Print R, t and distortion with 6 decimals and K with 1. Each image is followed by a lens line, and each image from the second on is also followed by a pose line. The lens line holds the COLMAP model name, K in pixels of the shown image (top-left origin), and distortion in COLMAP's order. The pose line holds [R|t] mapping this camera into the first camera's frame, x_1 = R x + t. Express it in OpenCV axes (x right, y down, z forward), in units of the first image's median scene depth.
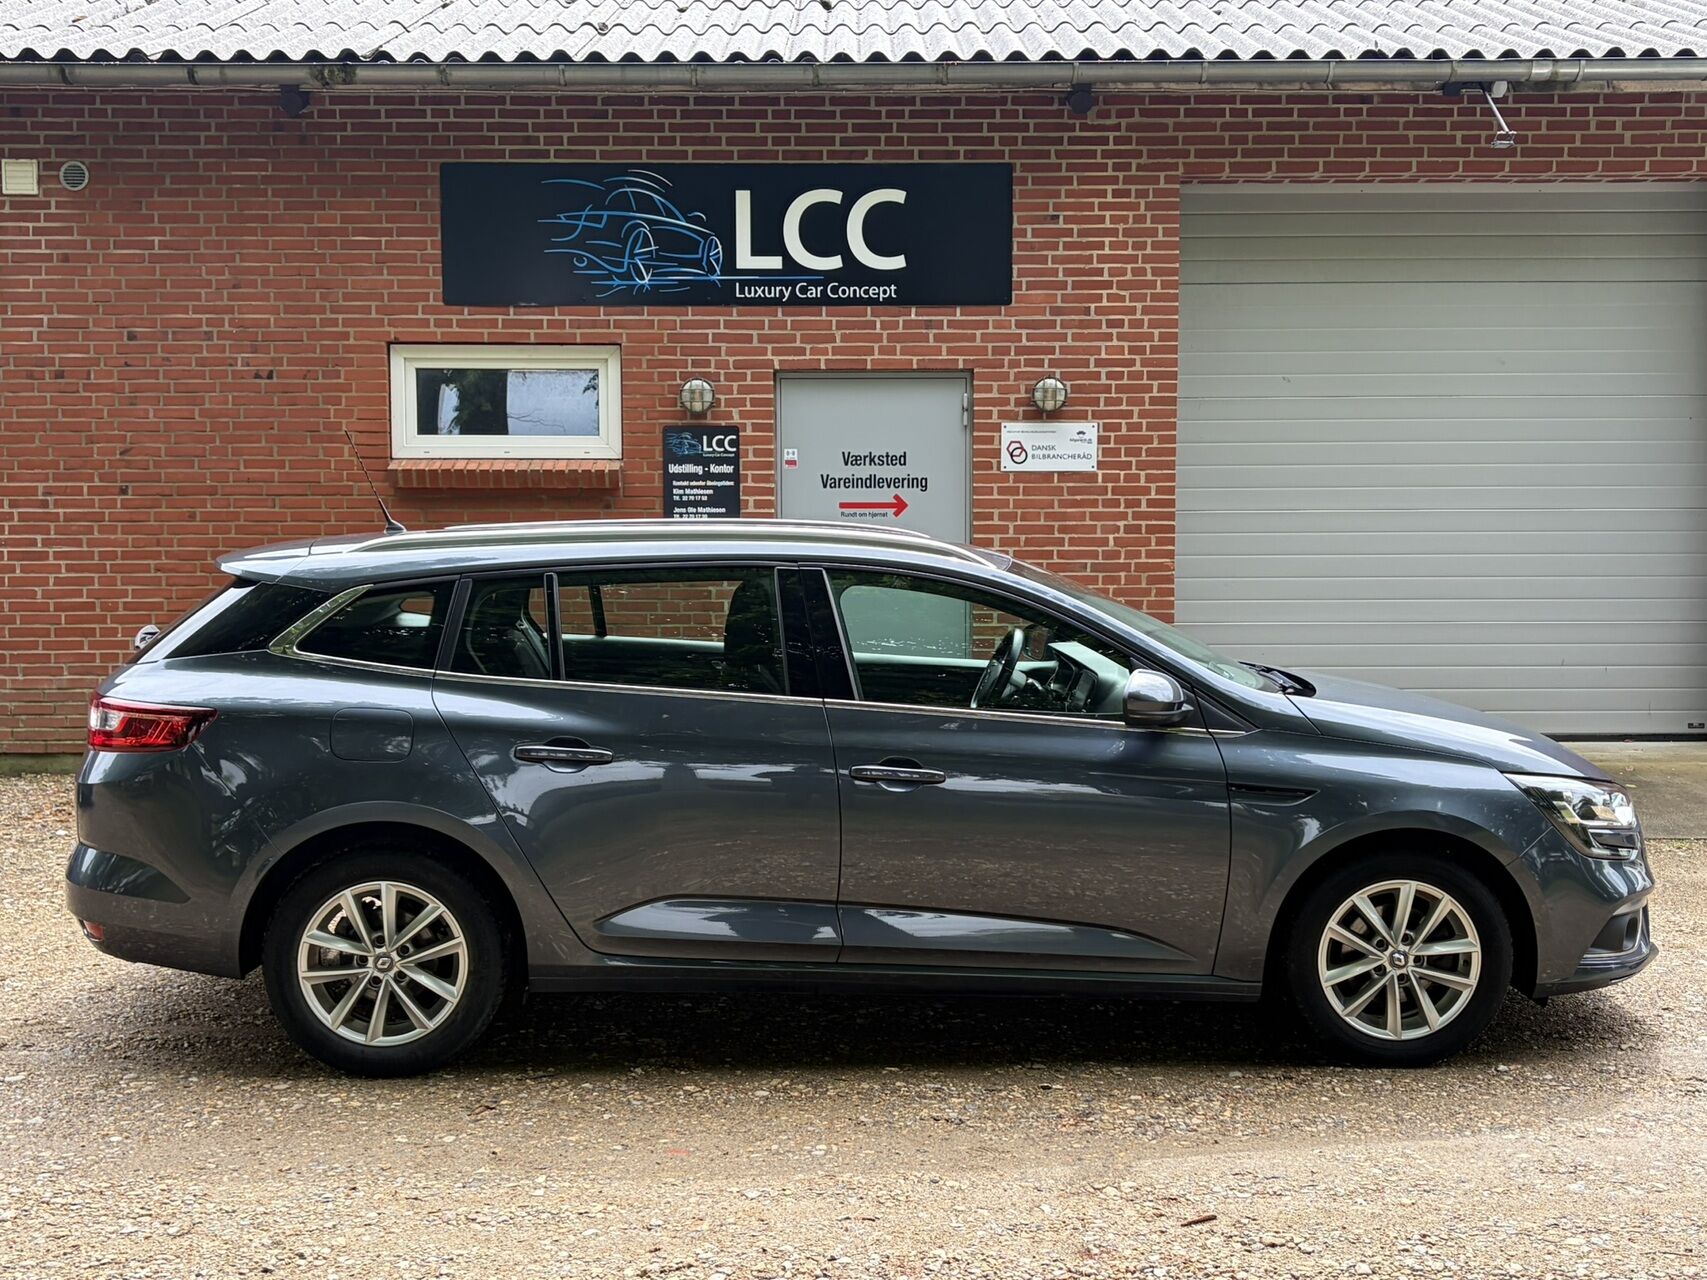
lens RADIAL K [[1961.3, 0, 853.5], [0, 1961.3, 640.0], [0, 0, 1]] dist [0.247629, -0.816548]
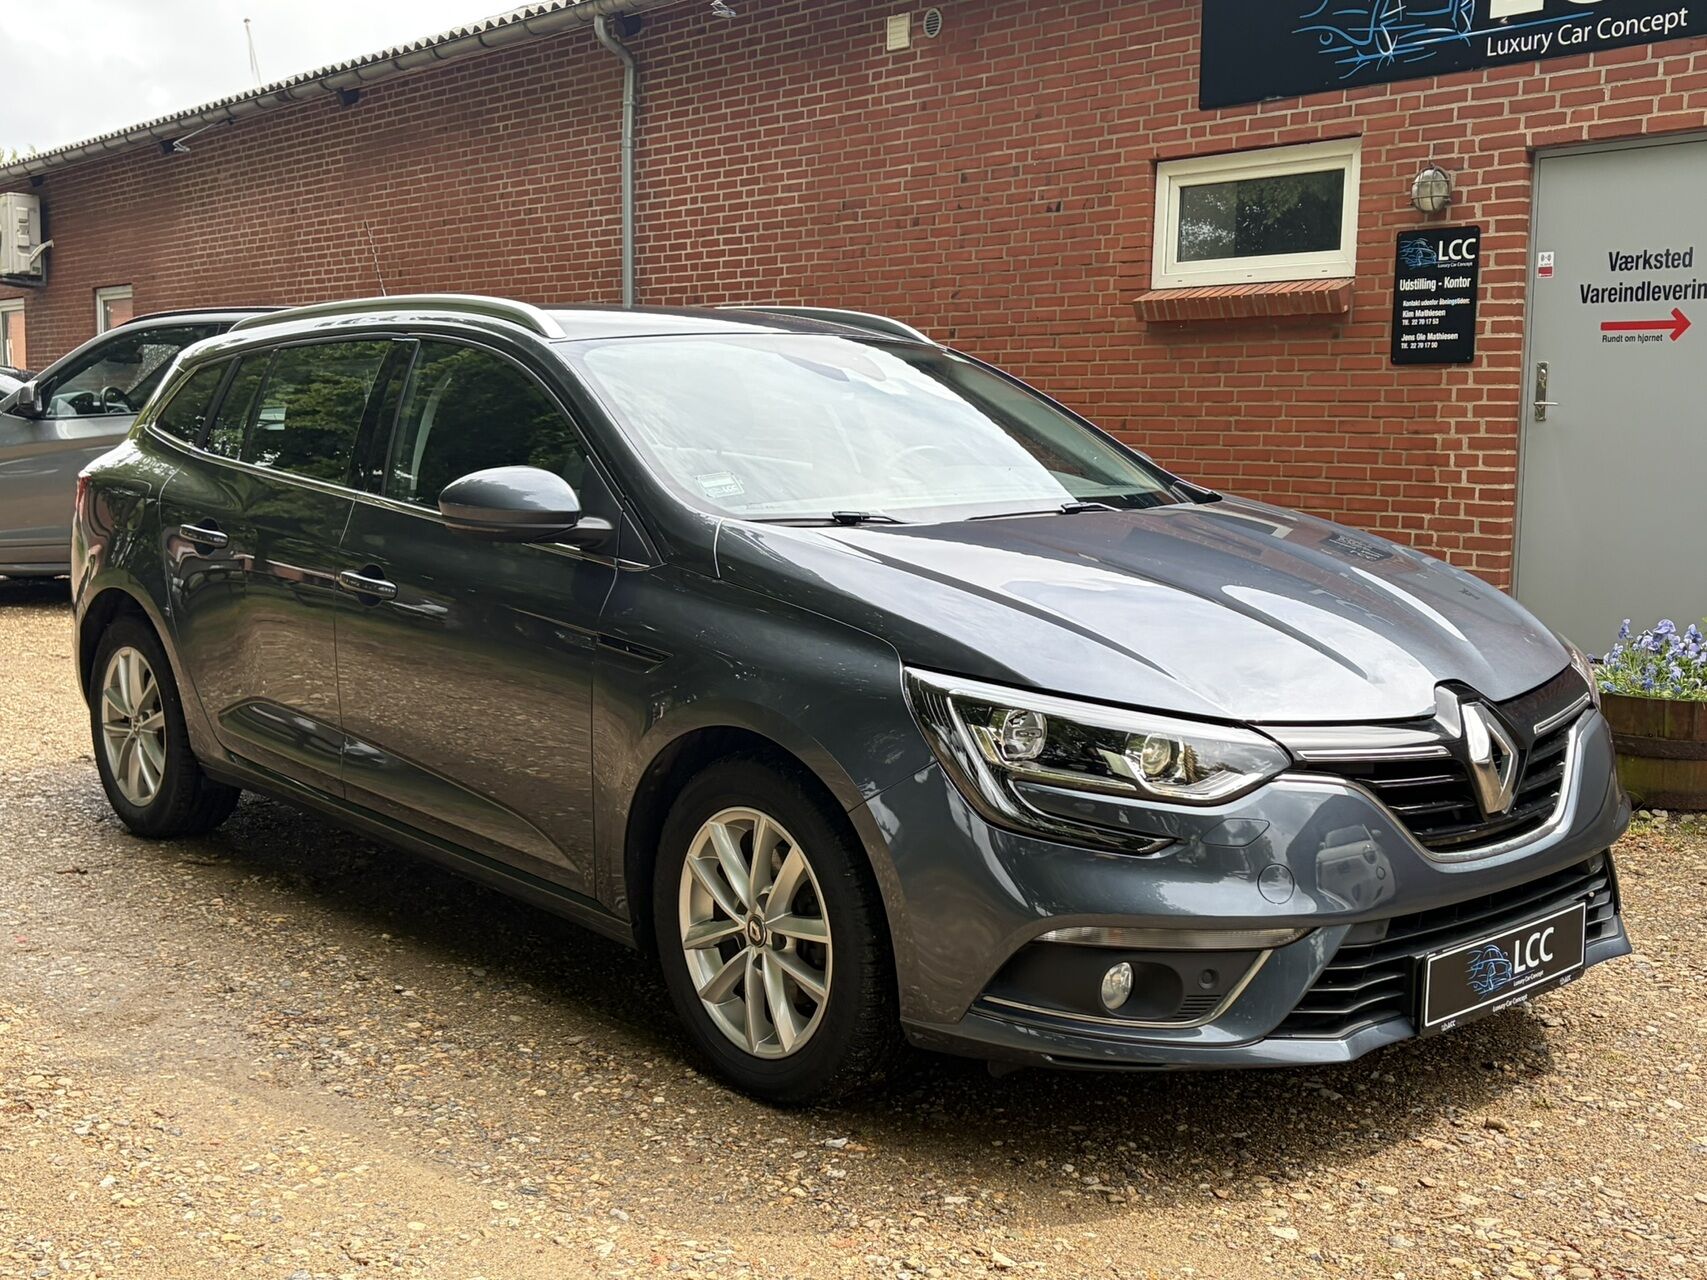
lens RADIAL K [[2016.7, 0, 858.0], [0, 2016.7, 666.4], [0, 0, 1]] dist [0.006042, -0.029002]
pose [[0.635355, 0.101056, -0.765579, 0.407462], [-0.064056, 0.994881, 0.078163, 0.016432], [0.769559, -0.000622, 0.638576, 0.310687]]
